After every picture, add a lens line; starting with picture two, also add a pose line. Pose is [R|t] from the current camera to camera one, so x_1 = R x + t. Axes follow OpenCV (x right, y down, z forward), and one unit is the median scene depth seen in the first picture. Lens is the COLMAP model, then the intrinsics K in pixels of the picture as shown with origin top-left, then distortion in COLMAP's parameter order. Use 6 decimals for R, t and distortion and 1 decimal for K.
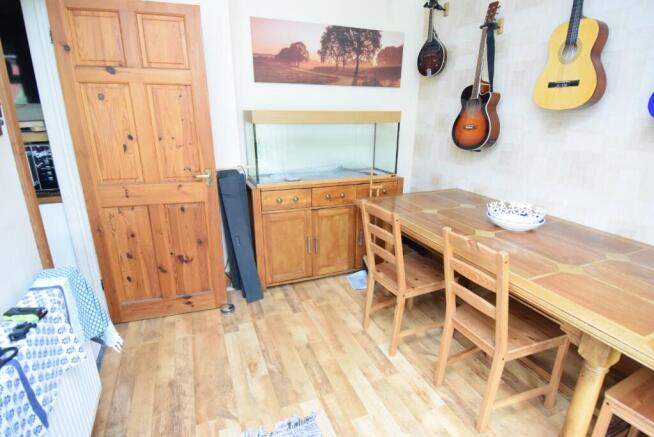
lens RADIAL K [[341.3, 0, 332.7], [0, 341.3, 217.2], [0, 0, 1]] dist [0.037786, -0.048247]
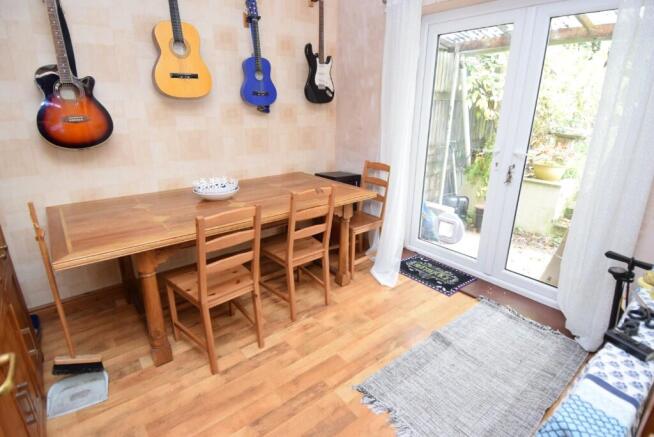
lens RADIAL K [[341.3, 0, 332.7], [0, 341.3, 217.2], [0, 0, 1]] dist [0.037786, -0.048247]
pose [[-0.293938, -0.318707, 0.901125, -0.739482], [0.271626, 0.876050, 0.398440, -0.300553], [-0.916417, 0.361886, -0.170935, 0.933006]]
